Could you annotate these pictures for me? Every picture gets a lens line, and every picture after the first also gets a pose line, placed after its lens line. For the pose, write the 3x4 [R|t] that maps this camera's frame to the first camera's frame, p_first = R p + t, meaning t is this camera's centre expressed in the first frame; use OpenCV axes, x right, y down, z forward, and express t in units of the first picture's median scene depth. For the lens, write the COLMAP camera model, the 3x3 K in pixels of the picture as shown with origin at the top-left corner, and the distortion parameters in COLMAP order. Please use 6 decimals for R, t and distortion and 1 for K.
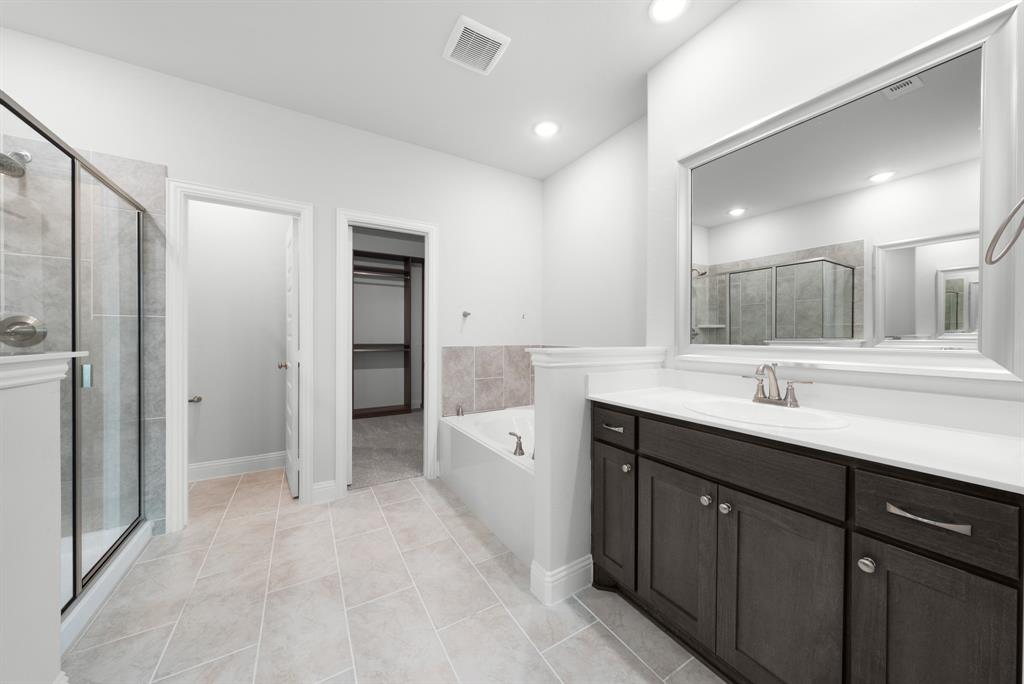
lens RADIAL K [[353.8, 0, 512.6], [0, 353.8, 341.5], [0, 0, 1]] dist [-0.000882, -0.000071]
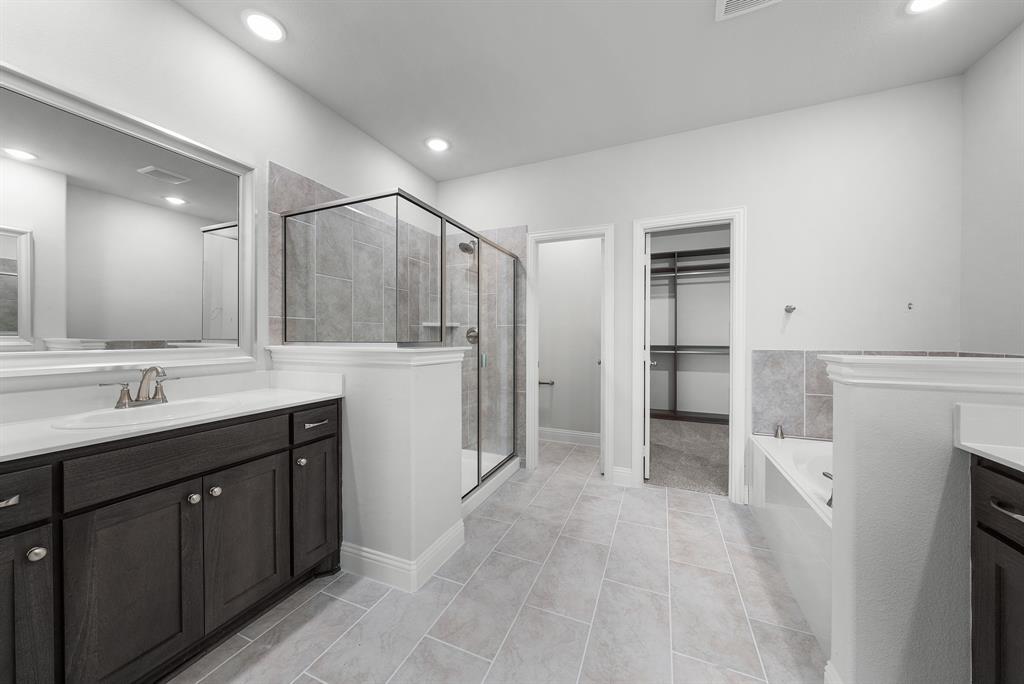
lens RADIAL K [[353.8, 0, 513.5], [0, 353.8, 341.3], [0, 0, 1]] dist [-0.000882, -0.000071]
pose [[0.583399, 0.007103, -0.812155, 0.215071], [-0.009090, 0.999956, 0.002216, -0.003864], [0.812135, 0.006090, 0.583438, 0.074643]]
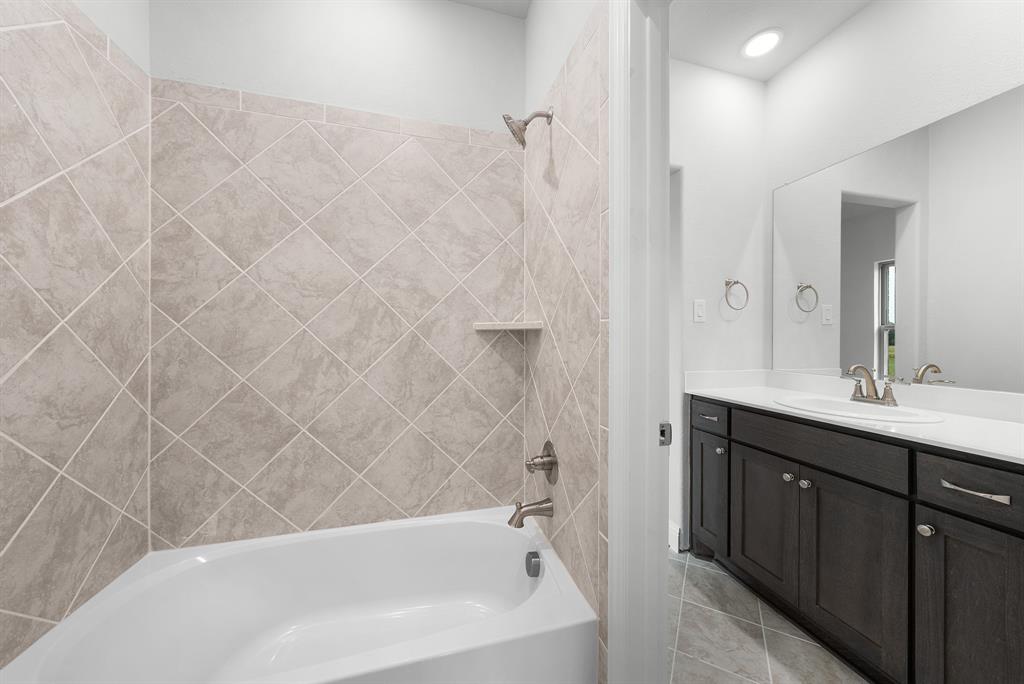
lens RADIAL K [[353.8, 0, 511.1], [0, 353.8, 335.6], [0, 0, 1]] dist [-0.000882, -0.000071]
pose [[-0.959903, -0.013107, 0.280026, -0.290496], [-0.011167, 0.999901, 0.008524, -0.008871], [-0.280110, 0.005055, -0.959954, 0.856233]]
